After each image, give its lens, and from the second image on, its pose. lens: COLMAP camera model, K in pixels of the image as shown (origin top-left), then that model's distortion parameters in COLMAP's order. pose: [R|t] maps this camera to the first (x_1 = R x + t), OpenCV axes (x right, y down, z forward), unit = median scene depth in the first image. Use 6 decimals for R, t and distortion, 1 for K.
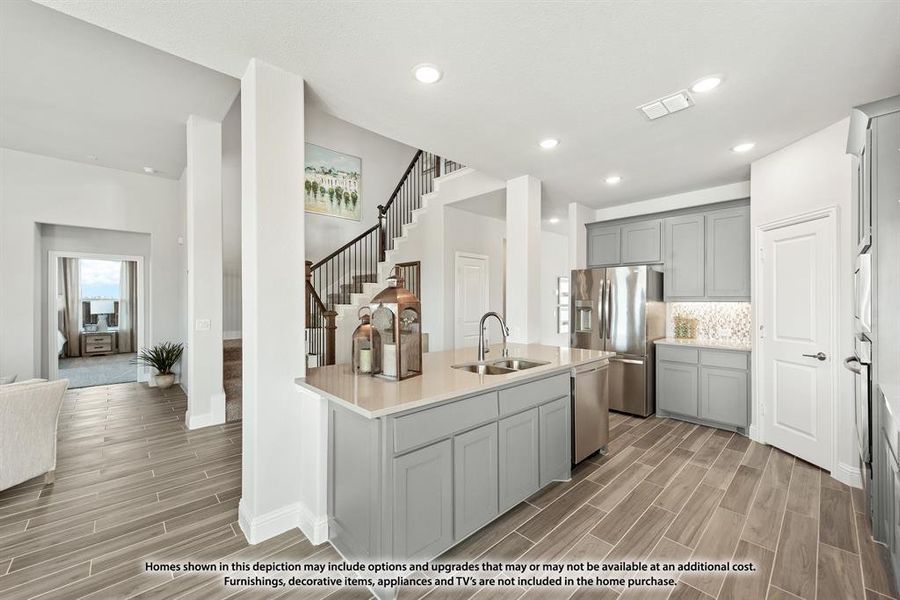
lens RADIAL K [[350.3, 0, 450.0], [0, 350.3, 300.0], [0, 0, 1]] dist [0.011832, 0.000021]
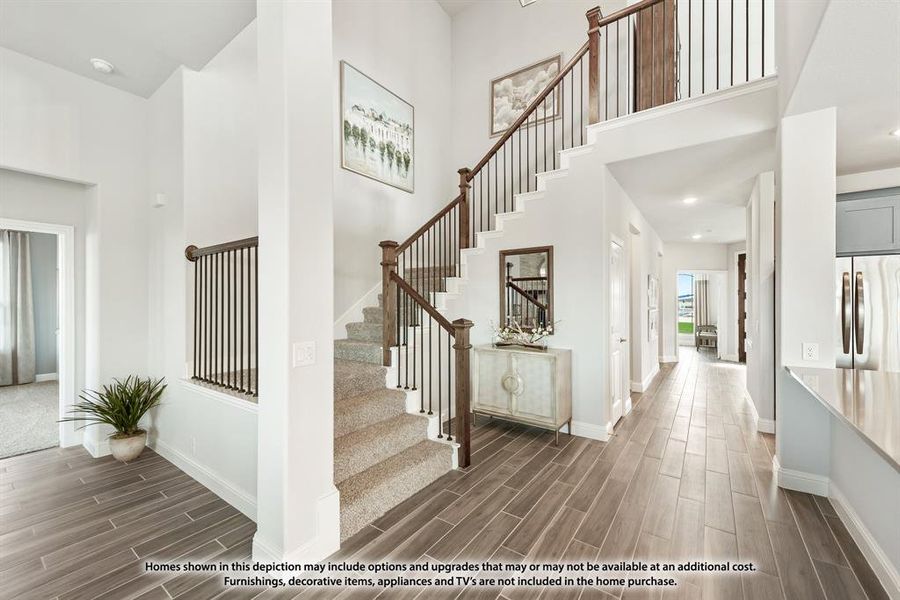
lens RADIAL K [[358.5, 0, 450.0], [0, 358.5, 300.0], [0, 0, 1]] dist [0.008770, -0.000027]
pose [[0.980751, -0.000426, 0.195264, -0.368105], [0.002072, 0.999964, -0.008226, 0.001810], [-0.195254, 0.008473, 0.980716, 0.295582]]
